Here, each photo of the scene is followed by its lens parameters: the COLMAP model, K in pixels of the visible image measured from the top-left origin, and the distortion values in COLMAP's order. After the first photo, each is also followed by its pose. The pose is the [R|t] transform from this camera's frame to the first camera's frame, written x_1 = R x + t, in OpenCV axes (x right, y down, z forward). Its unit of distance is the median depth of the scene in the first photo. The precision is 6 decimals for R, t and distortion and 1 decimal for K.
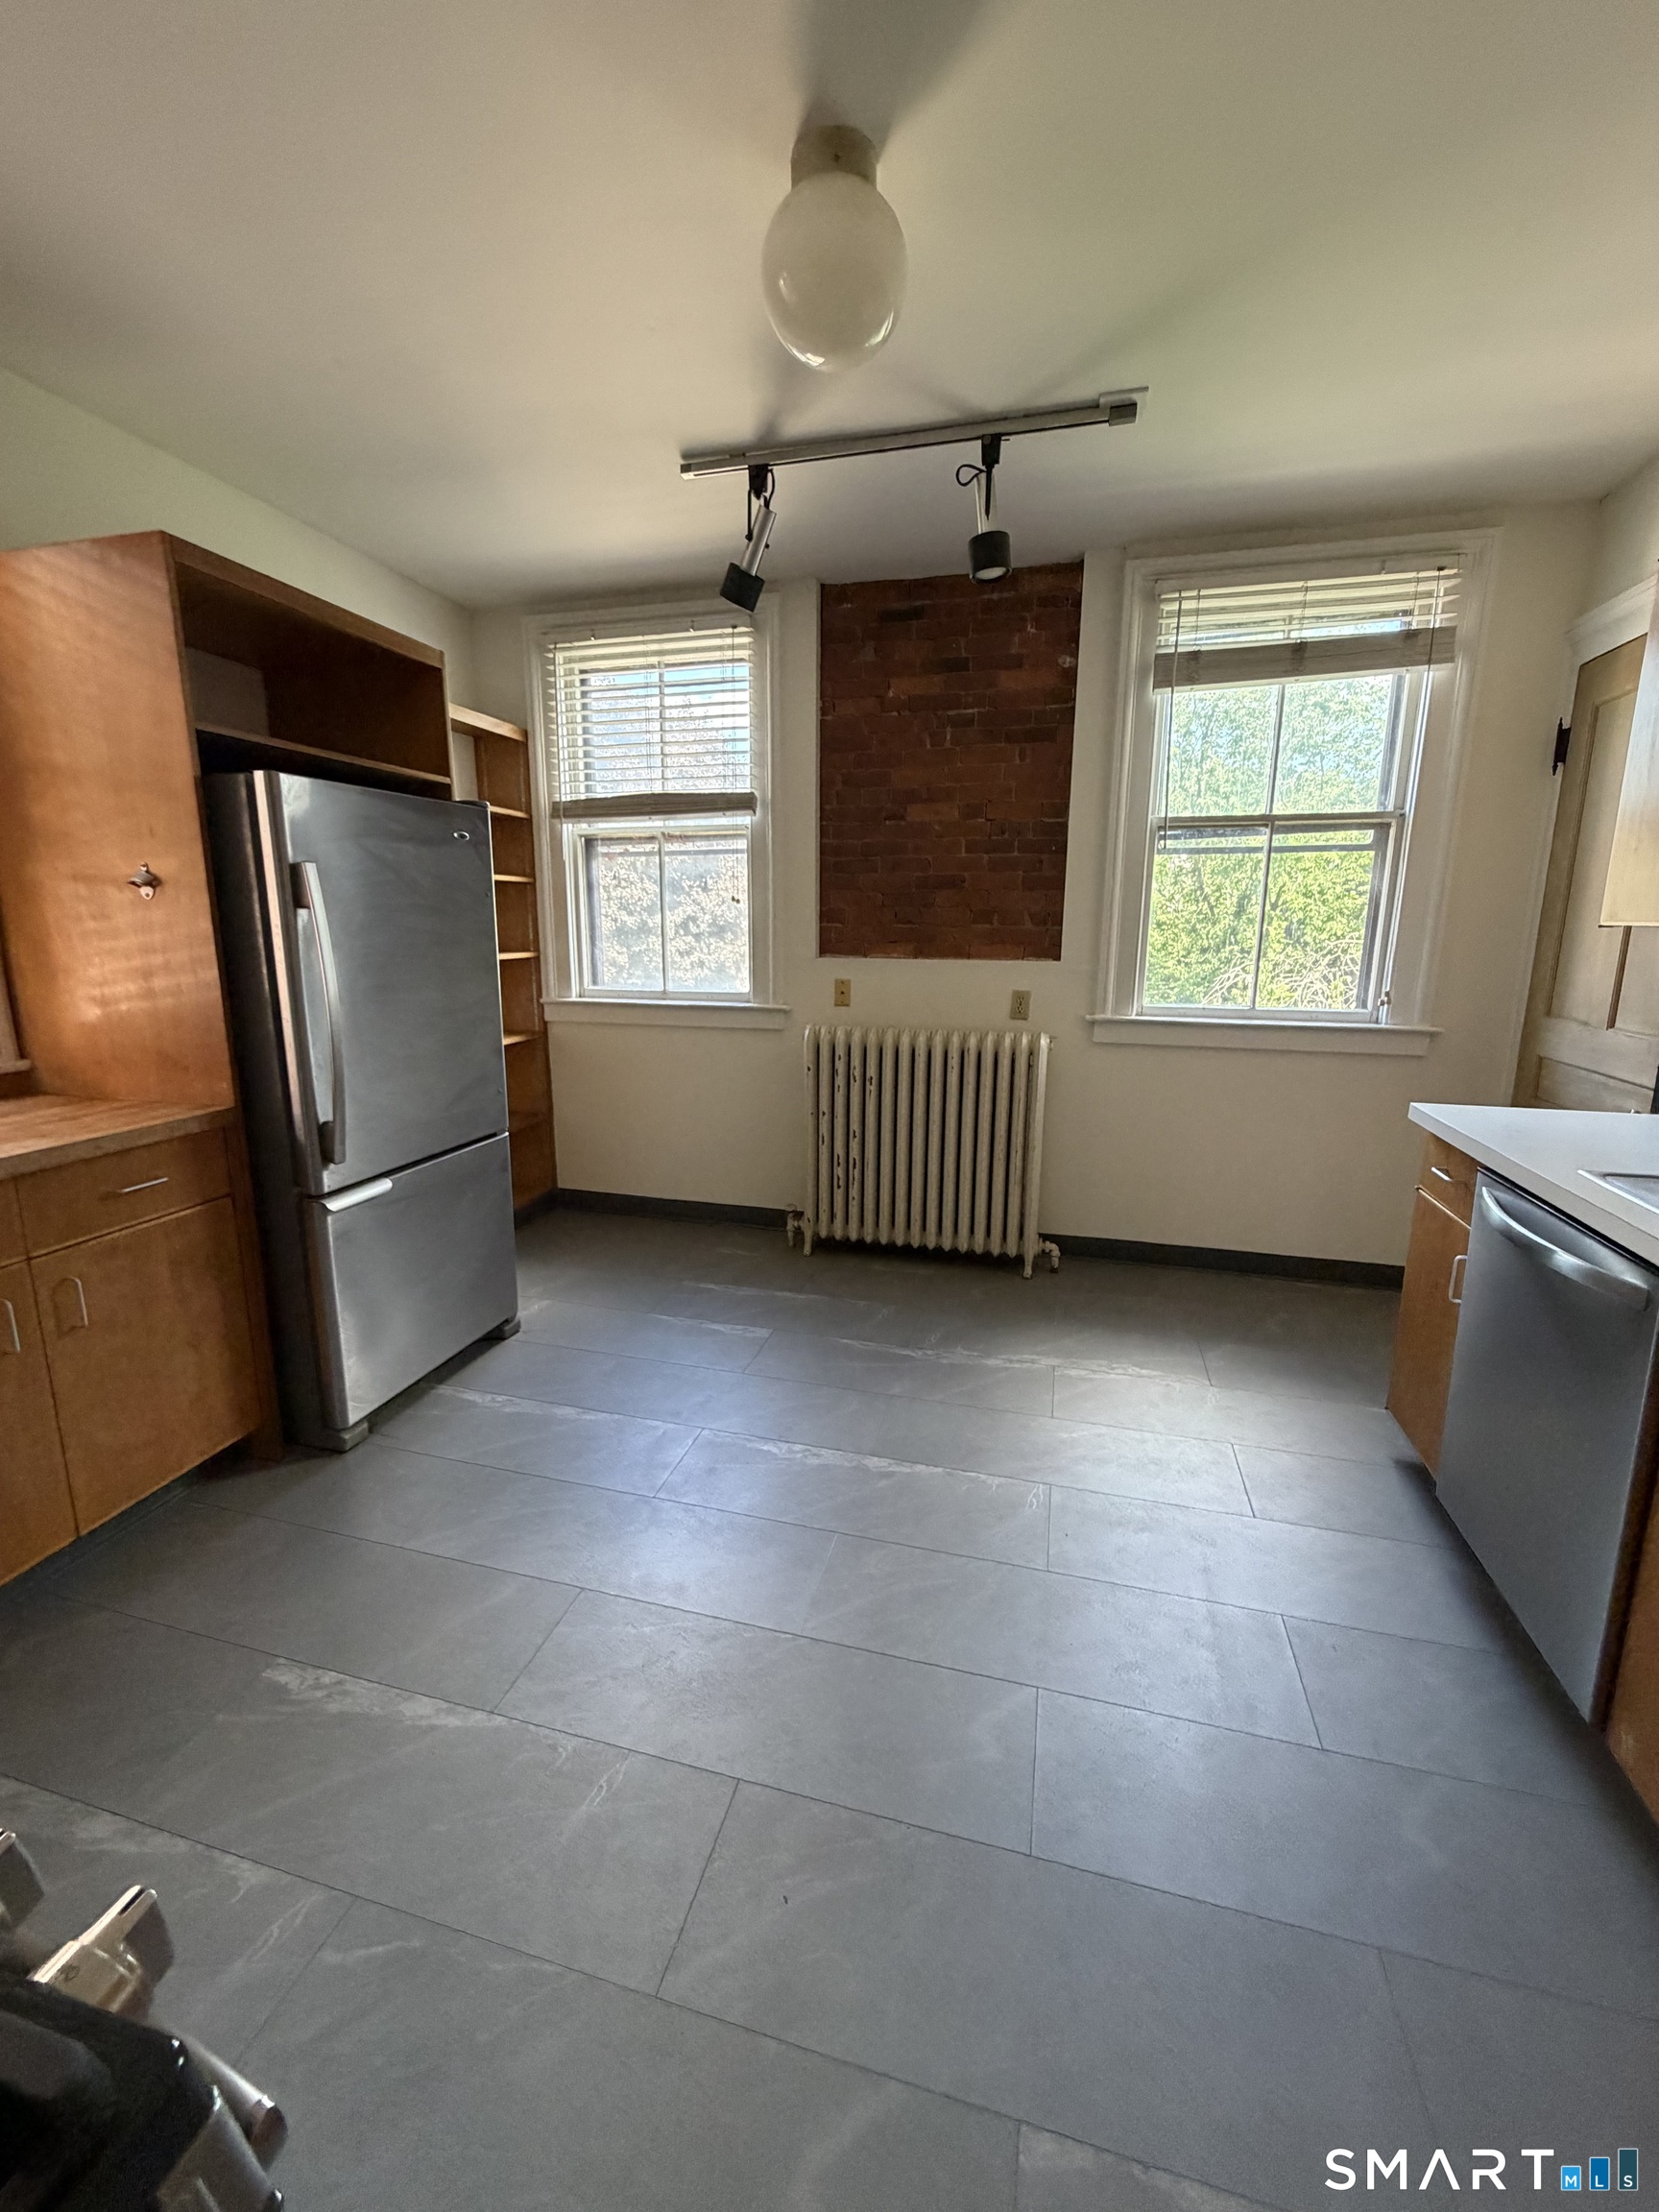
lens RADIAL K [[886.5, 0, 828.1], [0, 886.5, 1098.0], [0, 0, 1]] dist [0.002778, -0.000100]
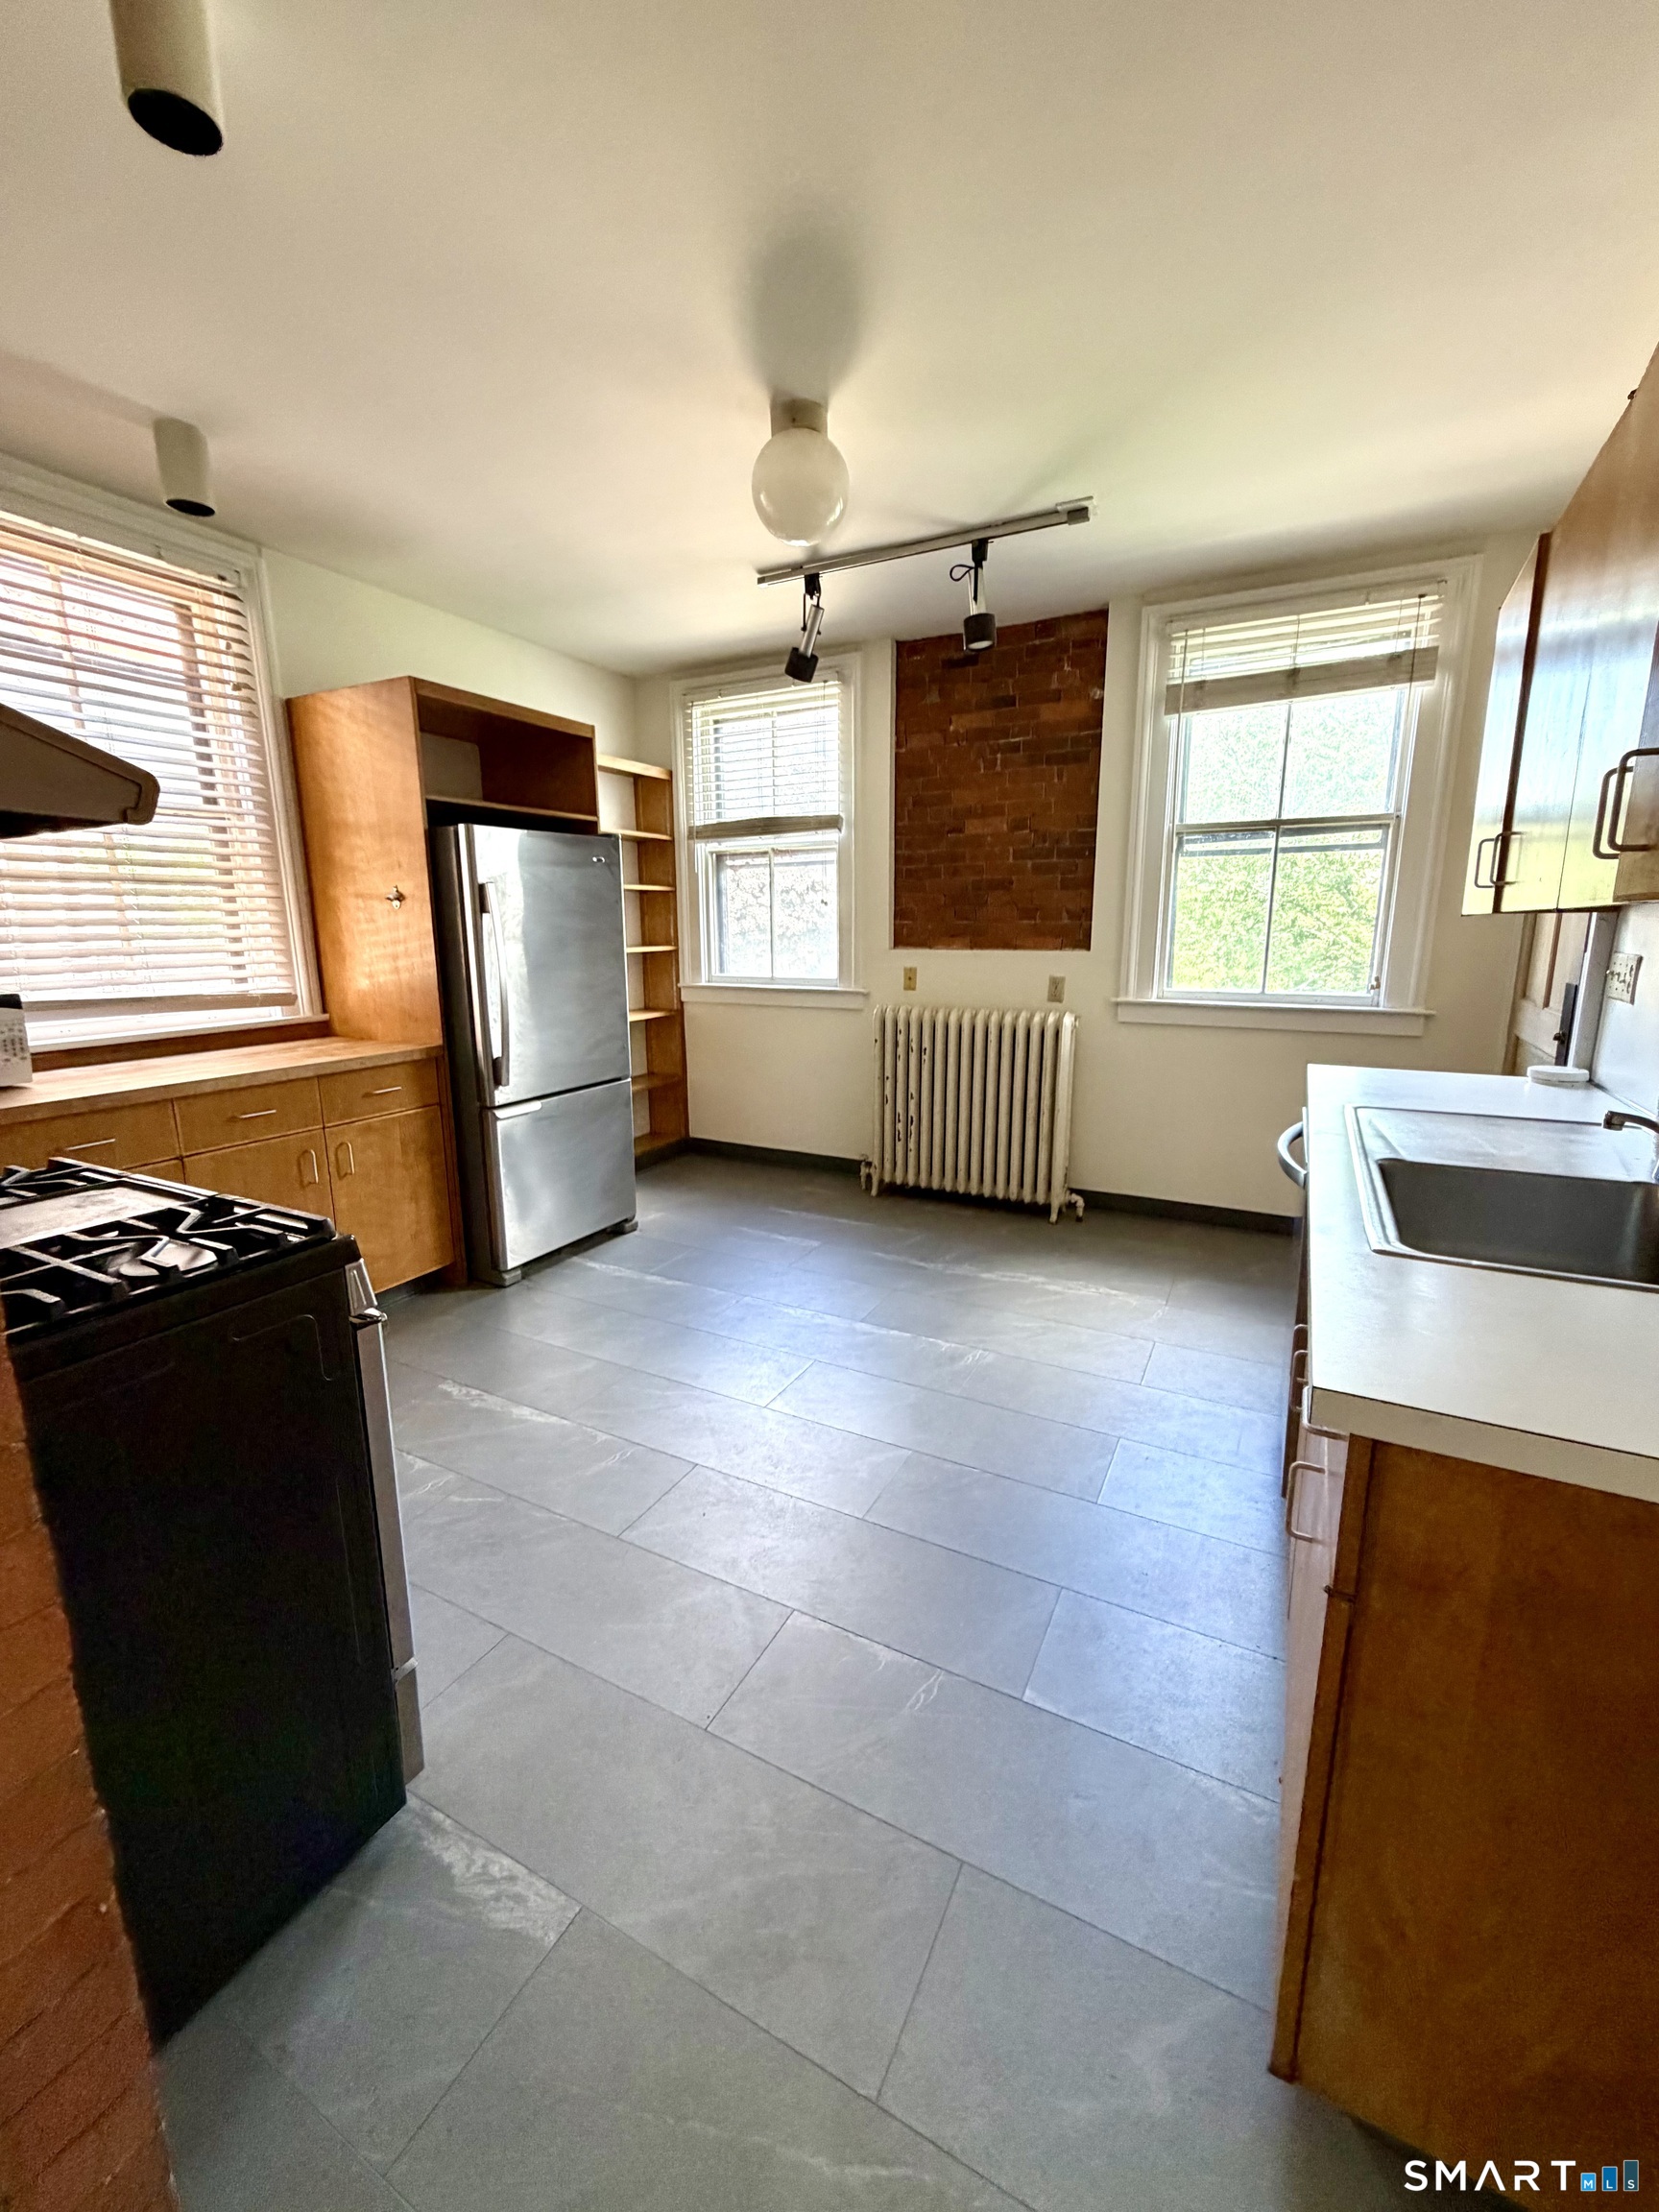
lens RADIAL K [[886.5, 0, 828.1], [0, 886.5, 1098.0], [0, 0, 1]] dist [0.002778, -0.000100]
pose [[0.975267, 0.033180, -0.218524, 0.201730], [-0.033253, 0.999441, 0.003347, 0.048266], [0.218513, 0.004003, 0.975826, -0.218865]]
